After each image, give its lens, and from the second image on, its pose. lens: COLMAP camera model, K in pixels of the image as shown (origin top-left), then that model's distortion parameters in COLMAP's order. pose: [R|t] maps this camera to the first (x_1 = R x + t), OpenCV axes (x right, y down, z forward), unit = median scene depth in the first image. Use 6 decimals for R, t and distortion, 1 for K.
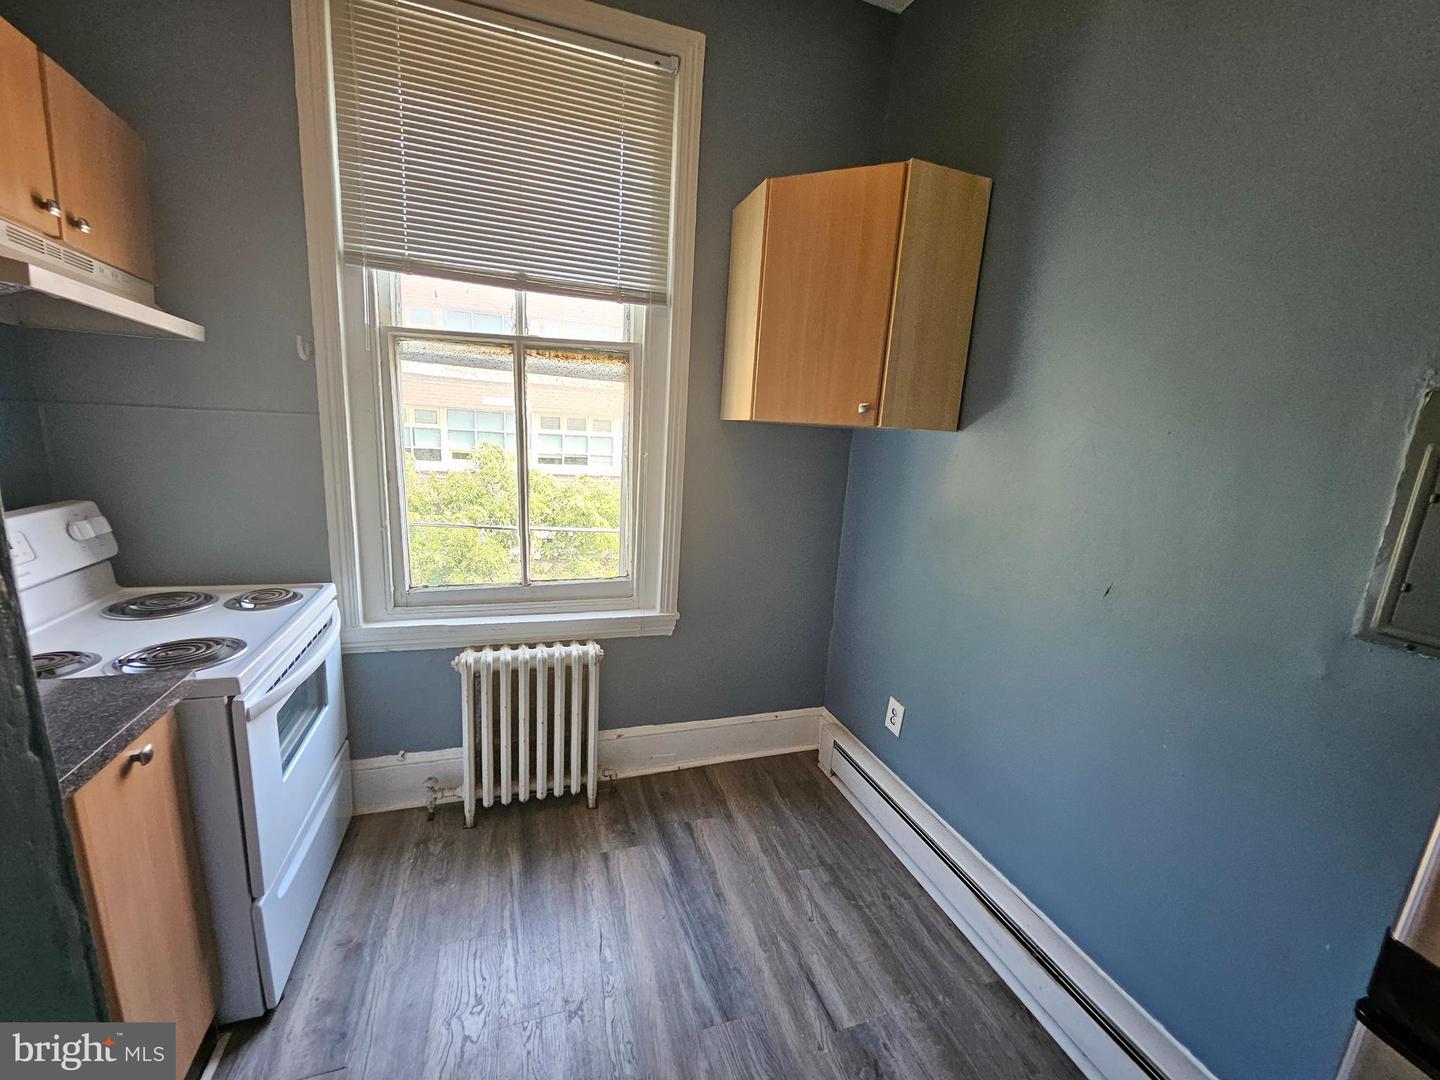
lens RADIAL K [[561.2, 0, 710.3], [0, 561.2, 541.5], [0, 0, 1]] dist [0.000271, -0.000071]
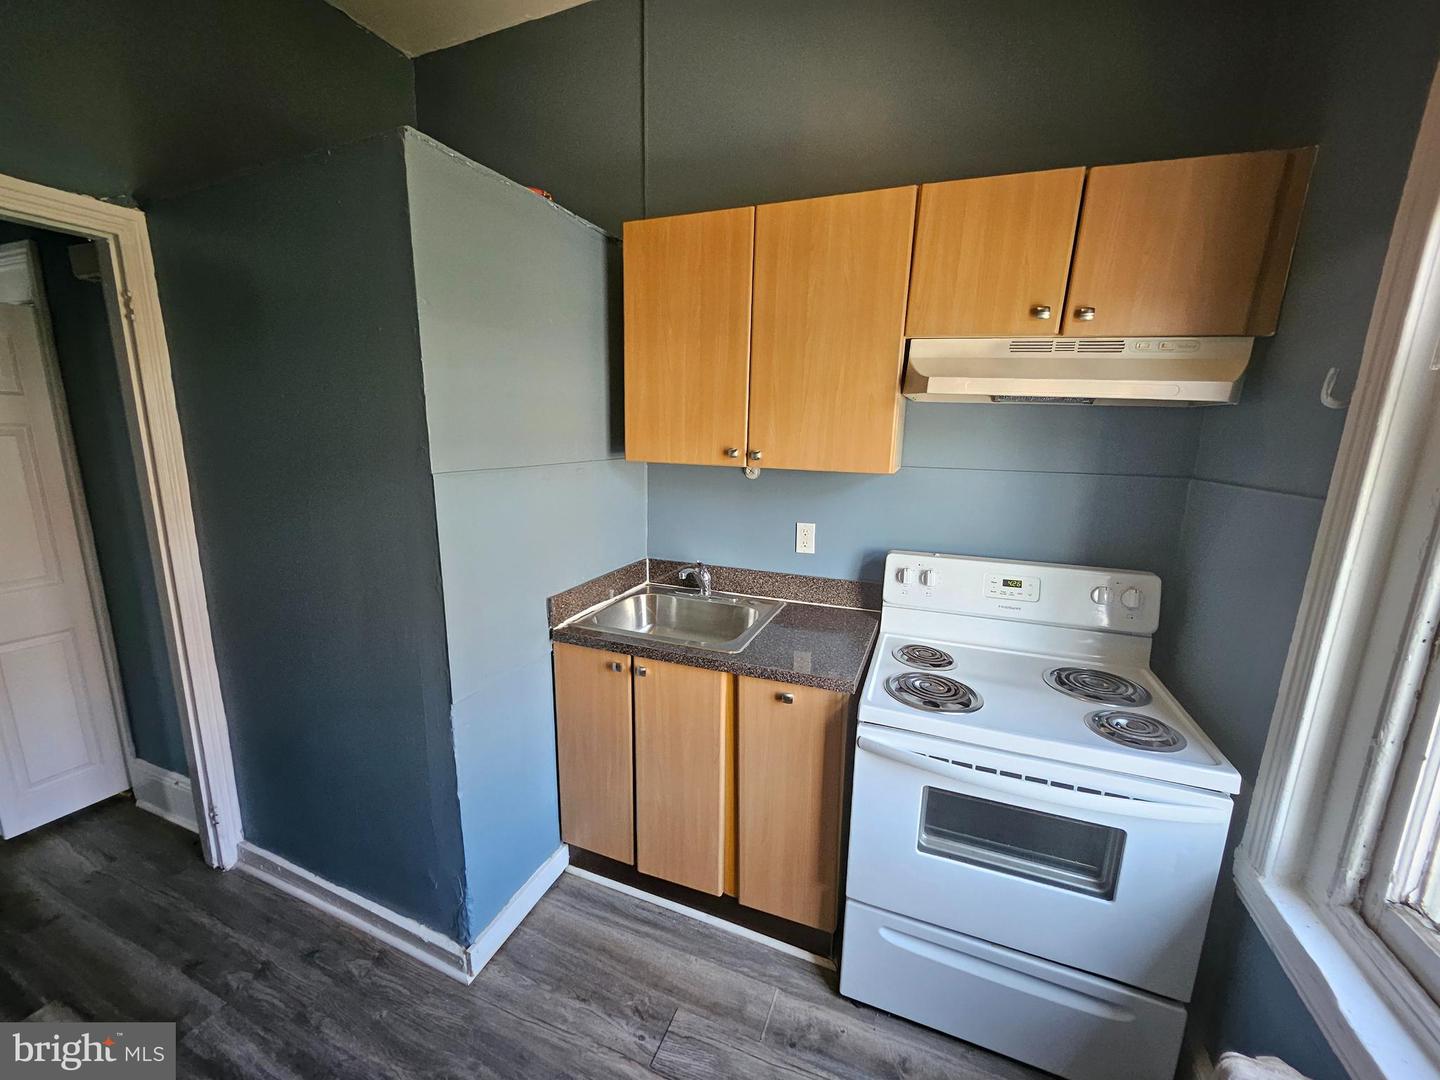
lens RADIAL K [[561.2, 0, 716.6], [0, 561.2, 549.2], [0, 0, 1]] dist [0.000271, -0.000071]
pose [[-0.645636, 0.080271, -0.759415, 0.166947], [-0.213984, 0.935602, 0.280818, -0.259511], [0.733052, 0.343809, -0.586881, 1.122782]]
